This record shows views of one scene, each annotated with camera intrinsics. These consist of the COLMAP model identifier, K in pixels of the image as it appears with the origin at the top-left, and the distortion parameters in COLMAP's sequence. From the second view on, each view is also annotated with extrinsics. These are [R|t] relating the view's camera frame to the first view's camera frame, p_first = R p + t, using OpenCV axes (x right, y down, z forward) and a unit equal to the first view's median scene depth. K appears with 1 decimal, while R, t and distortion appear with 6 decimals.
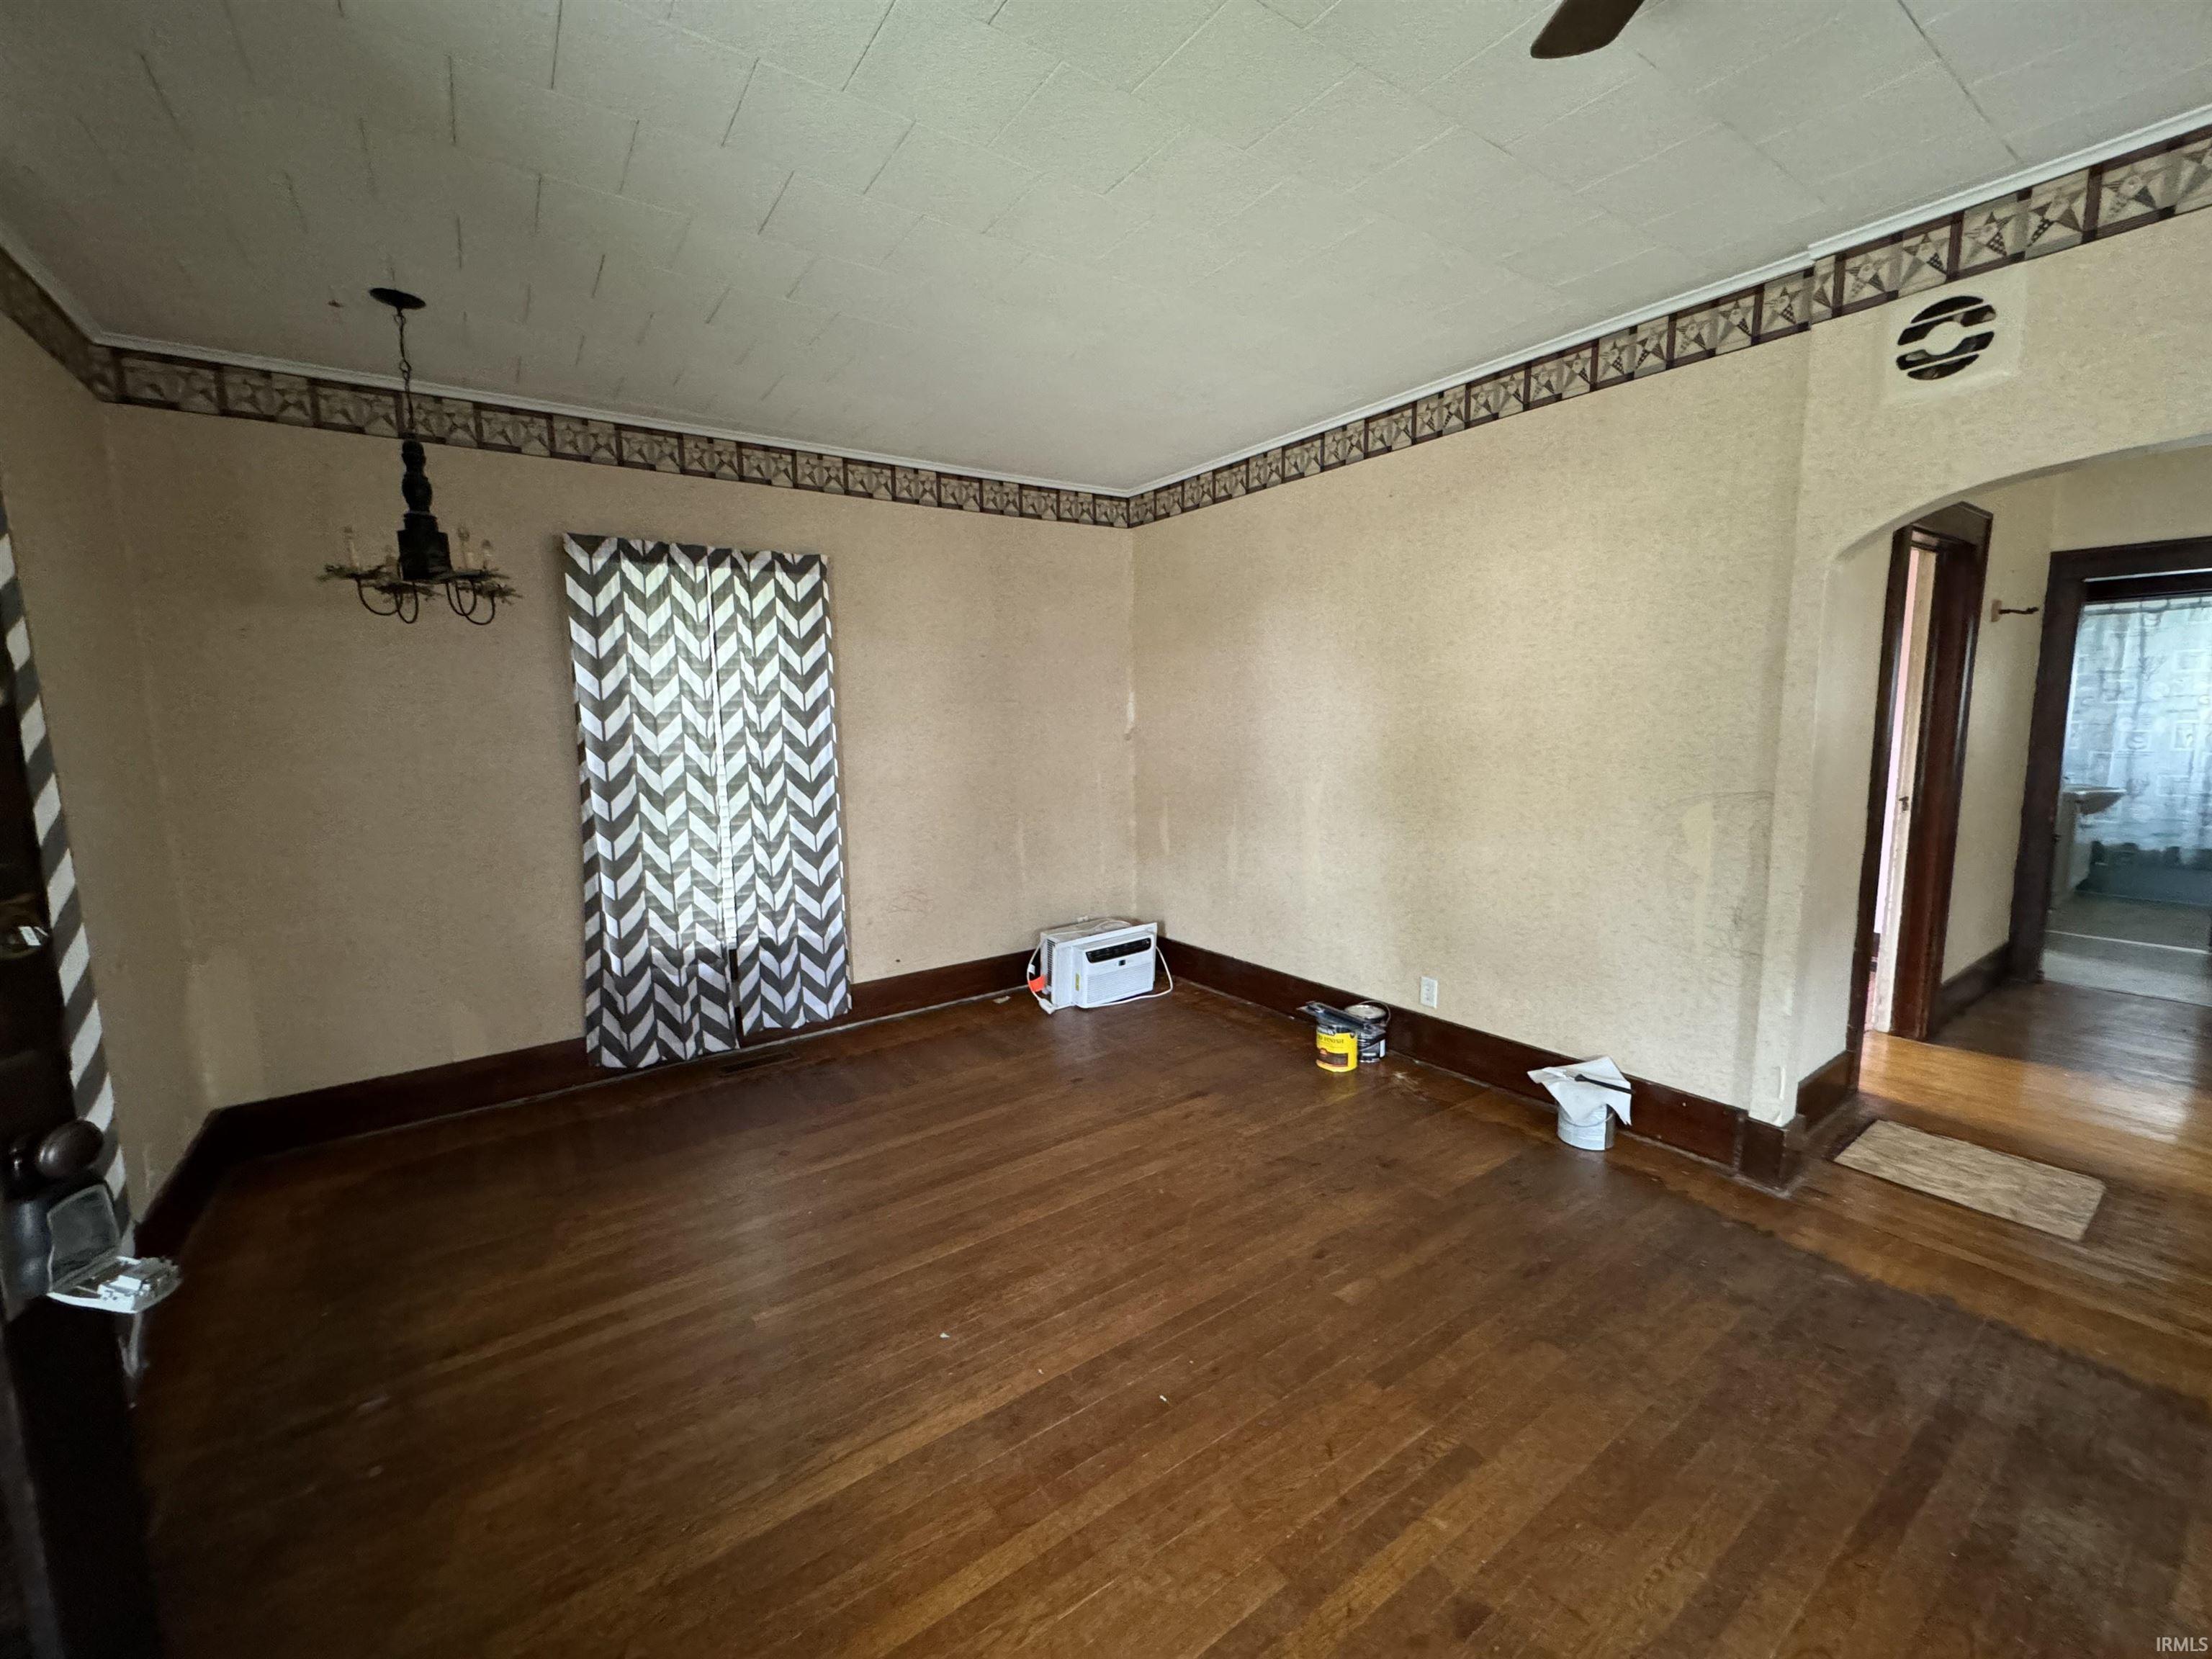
lens RADIAL K [[883.4, 0, 1107.3], [0, 883.4, 829.1], [0, 0, 1]] dist [-0.002171, 0.000394]
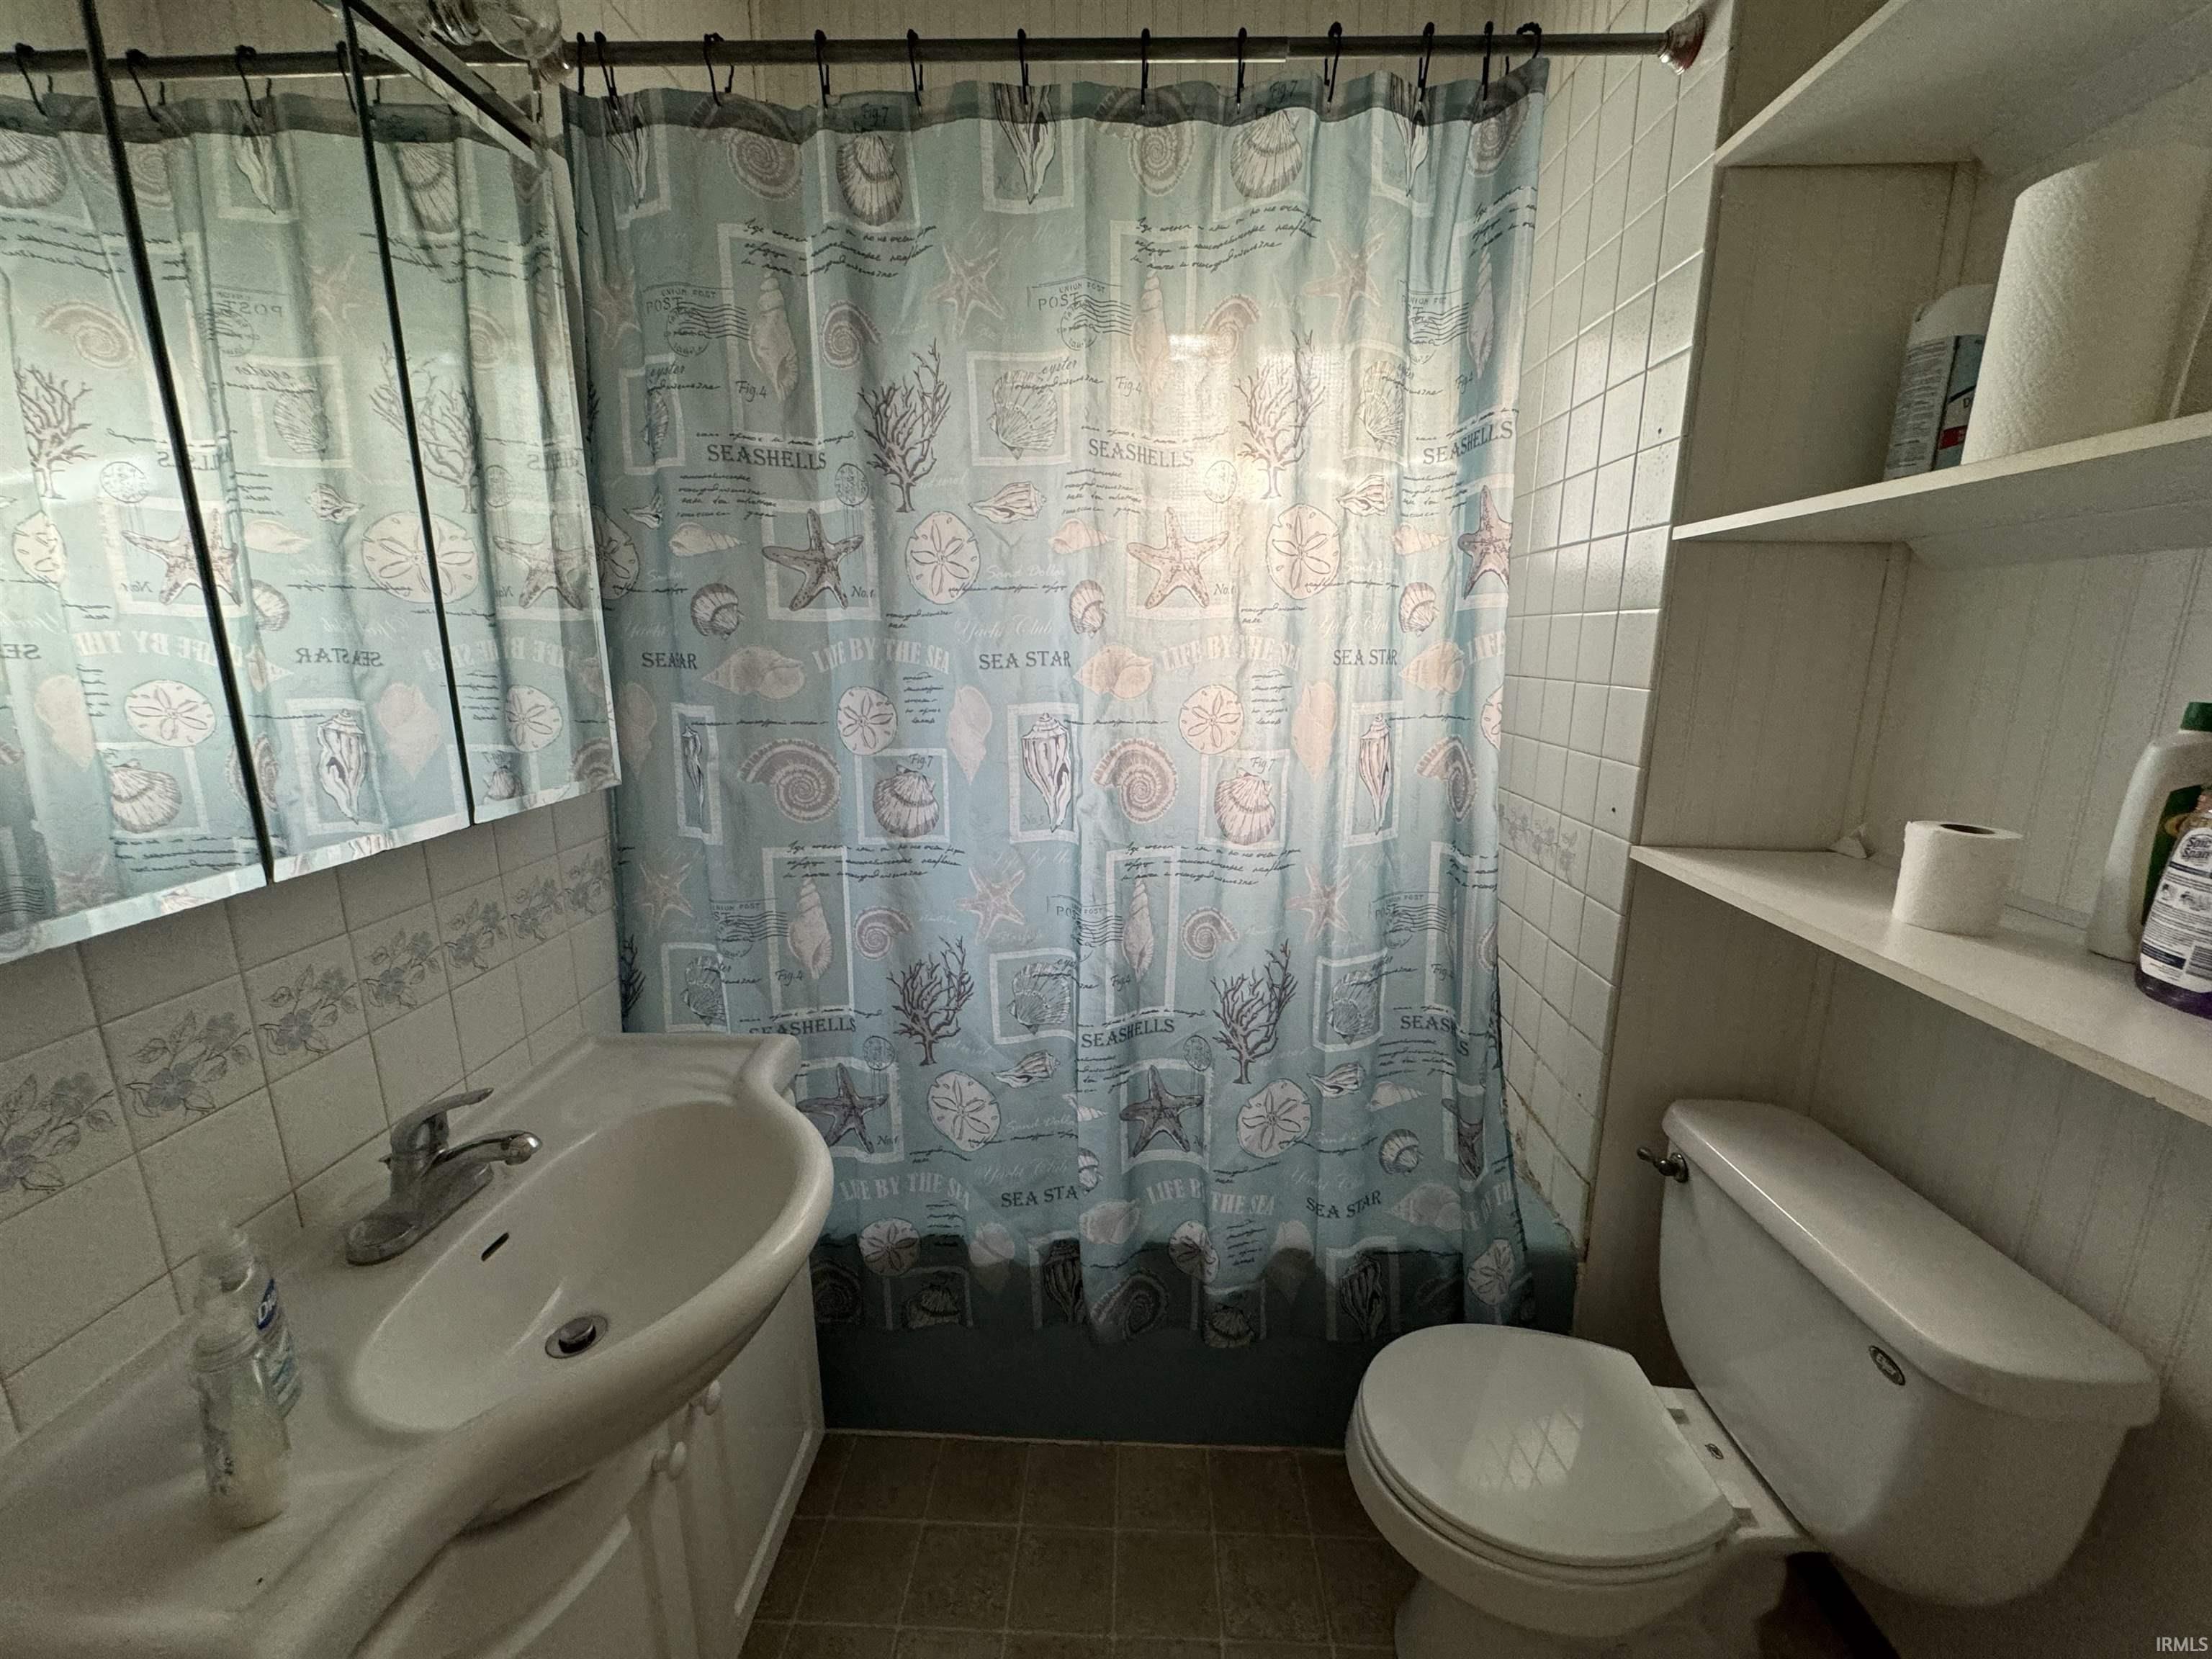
lens RADIAL K [[883.4, 0, 1112.2], [0, 883.4, 821.2], [0, 0, 1]] dist [-0.002171, 0.000394]
pose [[0.616057, -0.139774, 0.775201, 1.029571], [0.089593, 0.990178, 0.107336, -0.113027], [-0.782590, 0.003327, 0.622529, 0.825483]]
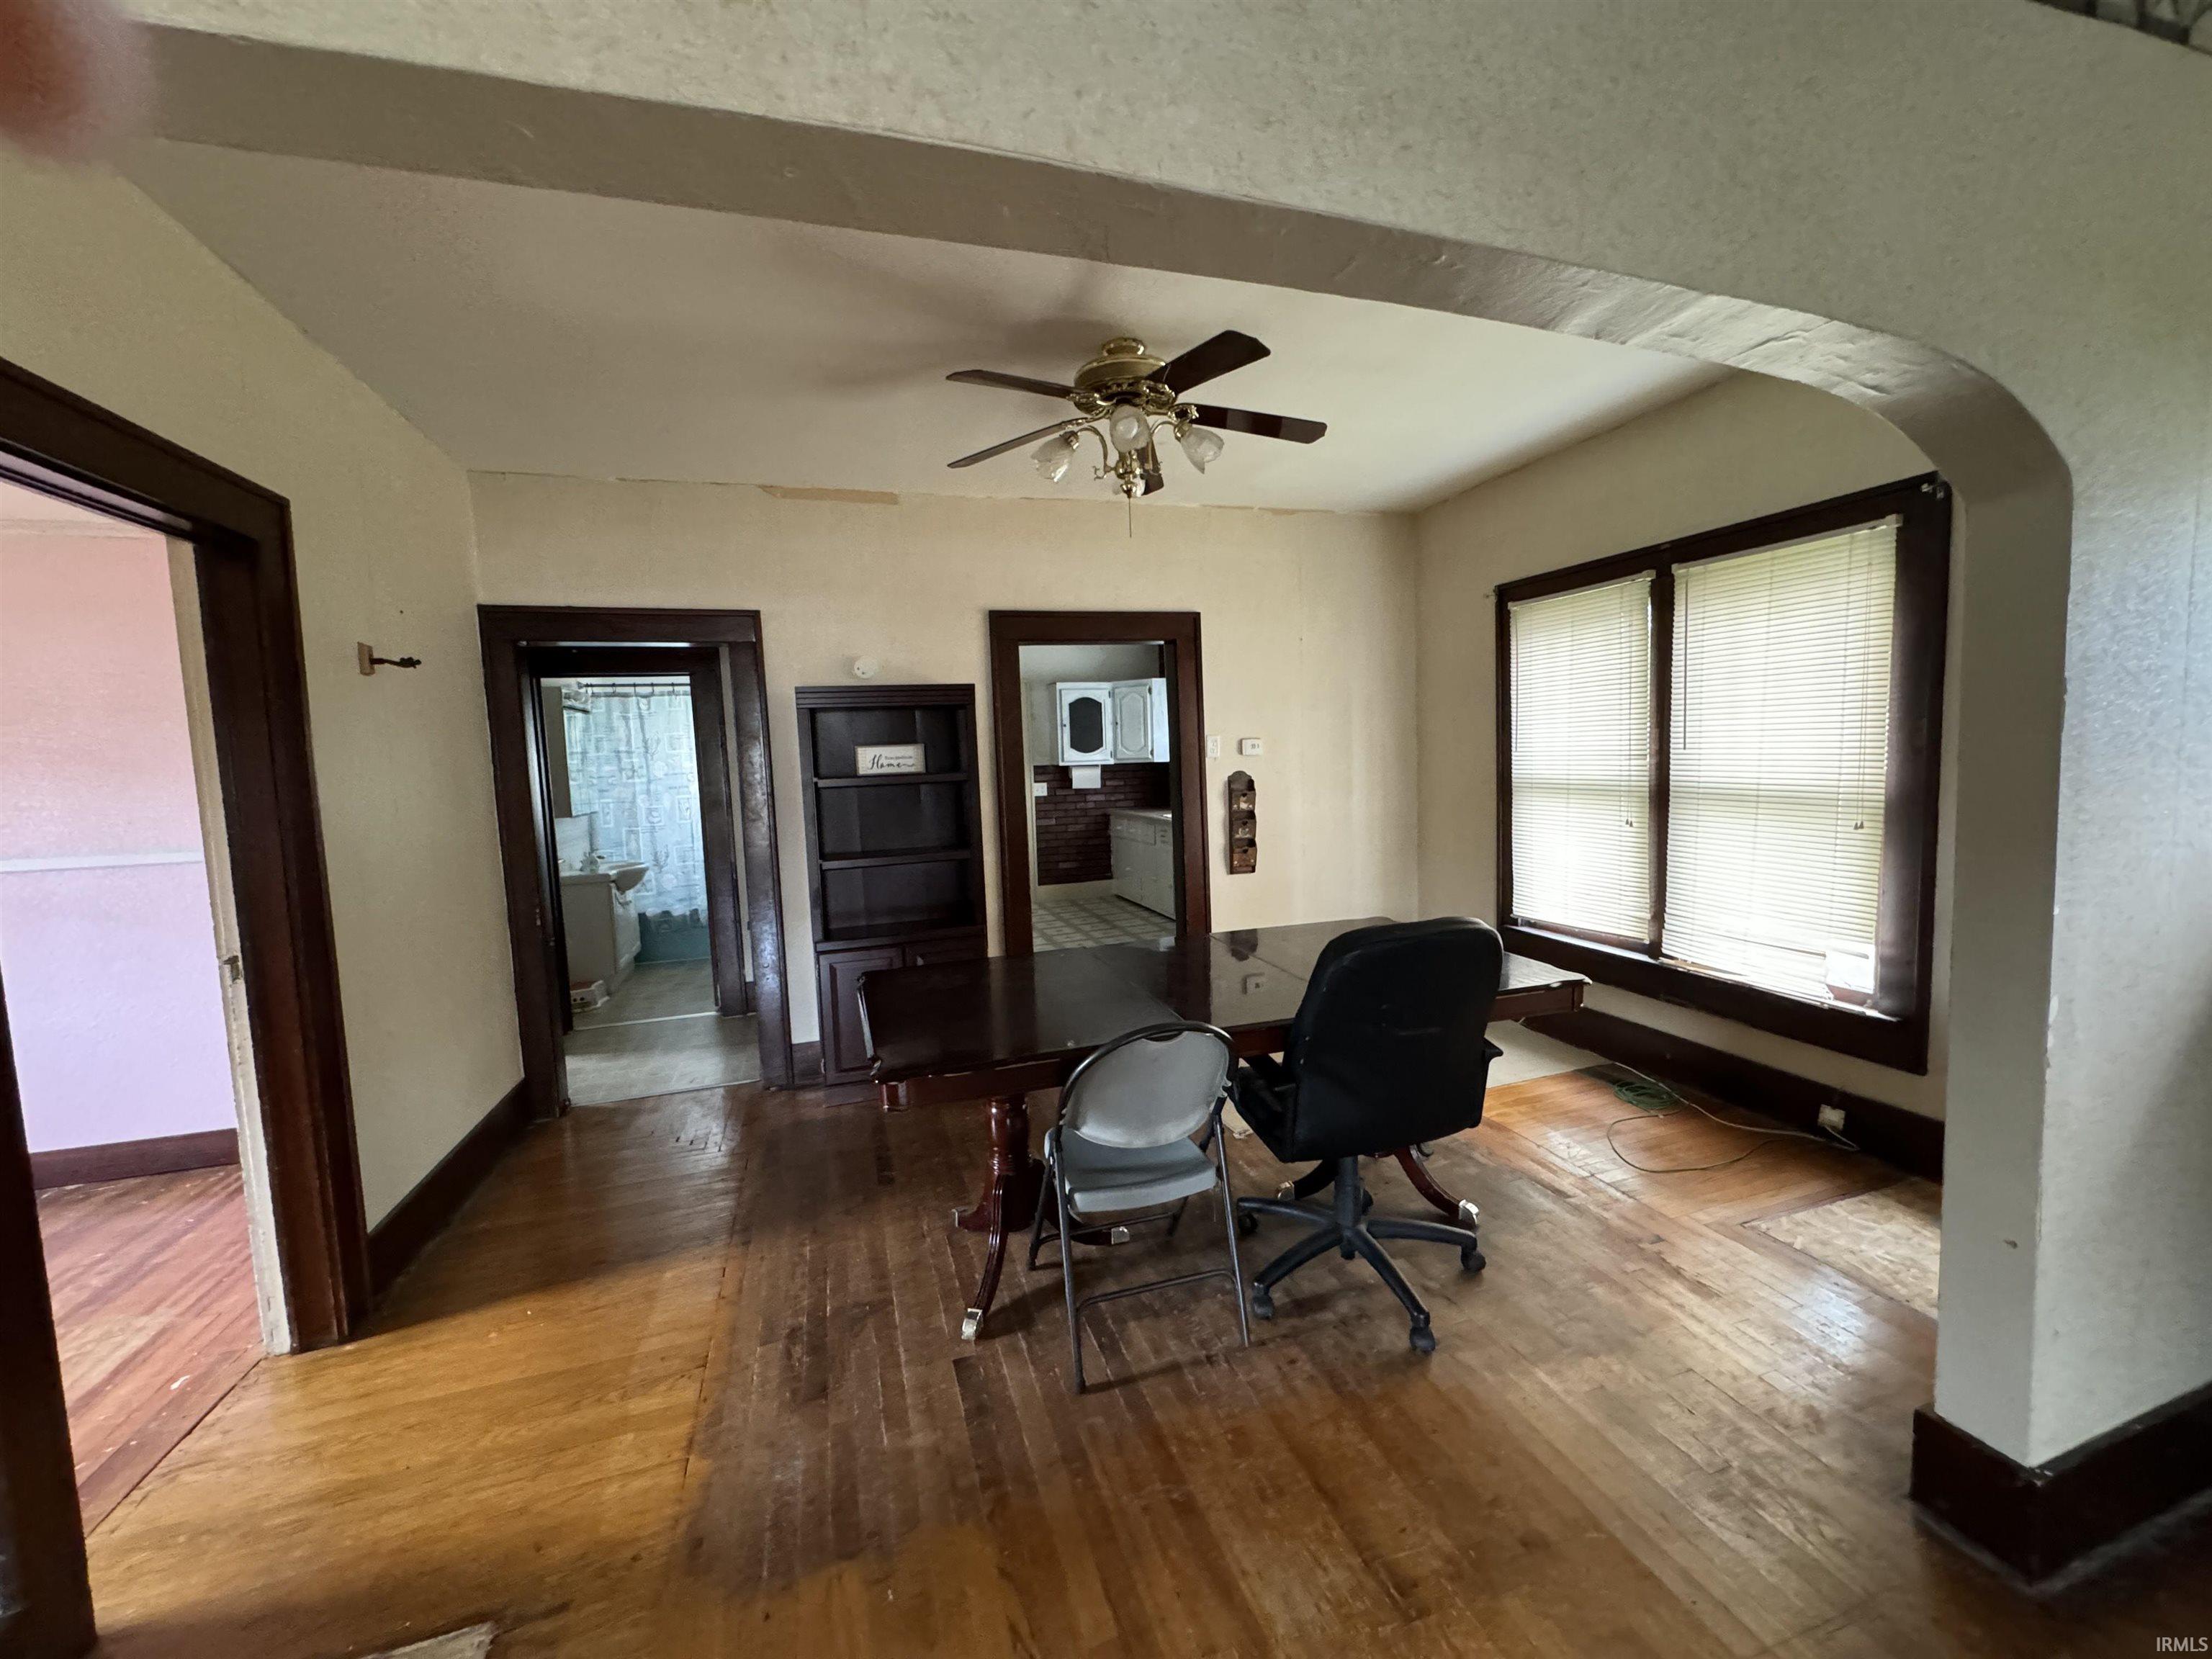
lens RADIAL K [[883.4, 0, 1102.9], [0, 883.4, 829.2], [0, 0, 1]] dist [-0.002171, 0.000394]
pose [[0.303168, -0.071175, 0.950275, 0.313747], [0.153756, 0.987794, 0.024932, -0.027177], [-0.940451, 0.138552, 0.310411, 0.157467]]
